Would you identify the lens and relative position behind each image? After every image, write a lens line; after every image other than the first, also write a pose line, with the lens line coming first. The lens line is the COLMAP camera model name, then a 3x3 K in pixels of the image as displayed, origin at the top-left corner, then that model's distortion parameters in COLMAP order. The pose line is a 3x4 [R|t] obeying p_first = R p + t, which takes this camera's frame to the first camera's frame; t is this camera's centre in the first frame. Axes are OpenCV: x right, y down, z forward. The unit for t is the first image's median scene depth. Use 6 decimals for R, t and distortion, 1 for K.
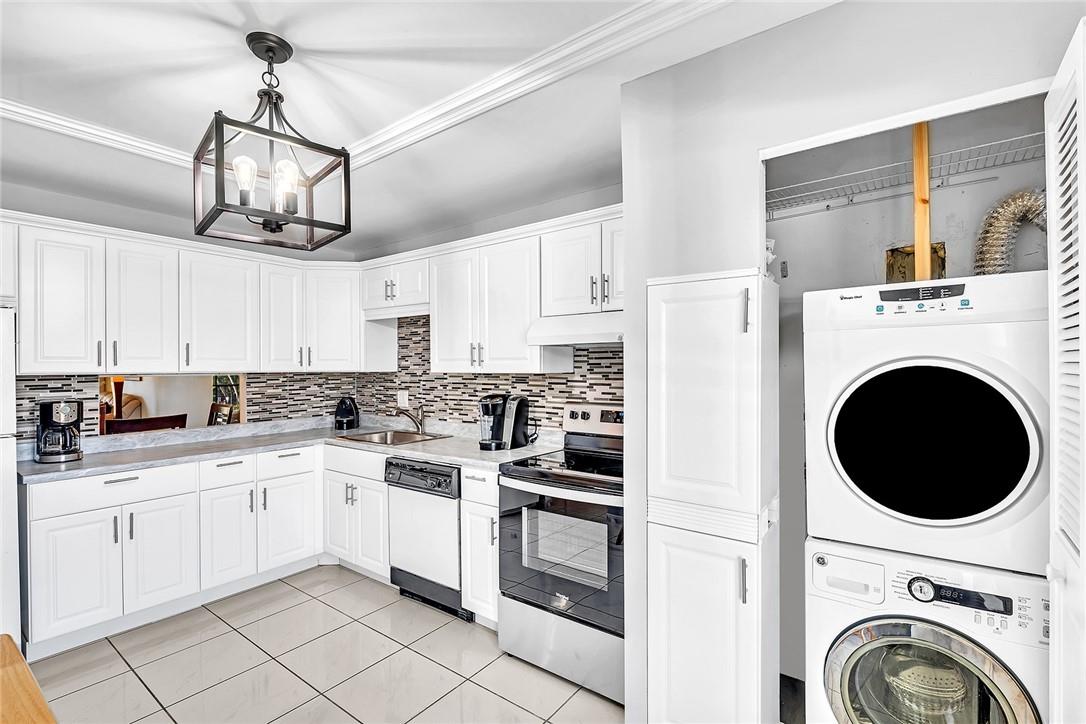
lens RADIAL K [[491.6, 0, 545.5], [0, 491.6, 363.6], [0, 0, 1]] dist [0.005664, -0.006949]
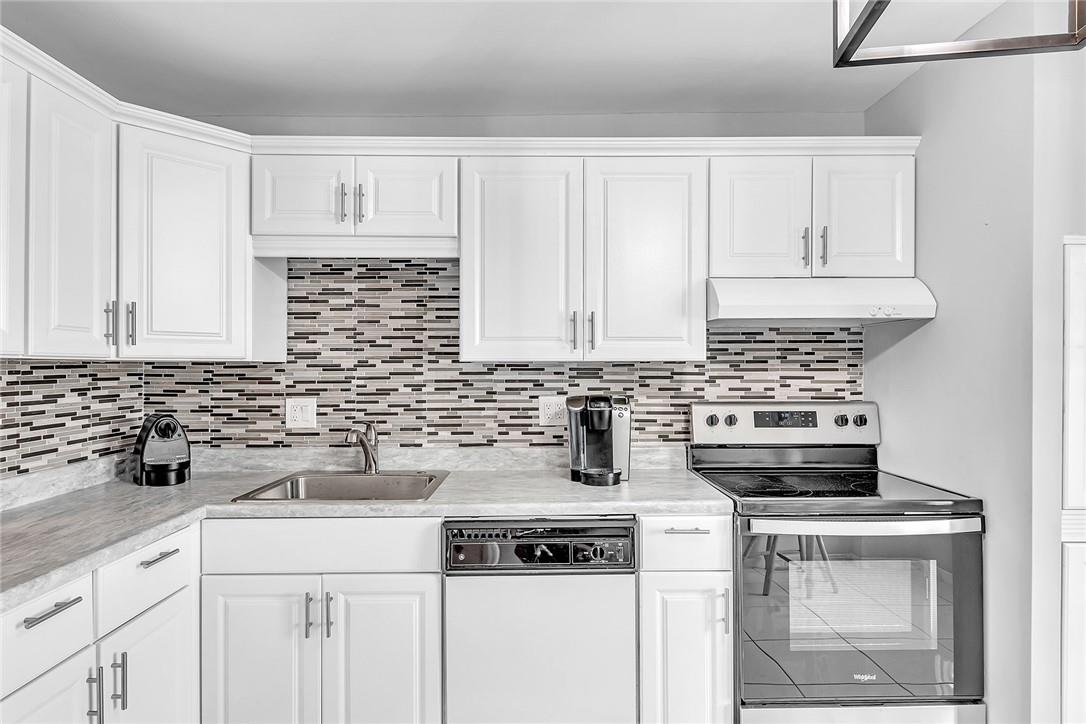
lens RADIAL K [[573.9, 0, 543.0], [0, 573.9, 366.3], [0, 0, 1]] dist [0.004846, -0.005808]
pose [[0.797394, 0.003594, 0.603448, -0.516991], [-0.005111, 0.999987, 0.000798, 0.021936], [-0.603437, -0.003721, 0.797402, 0.394343]]
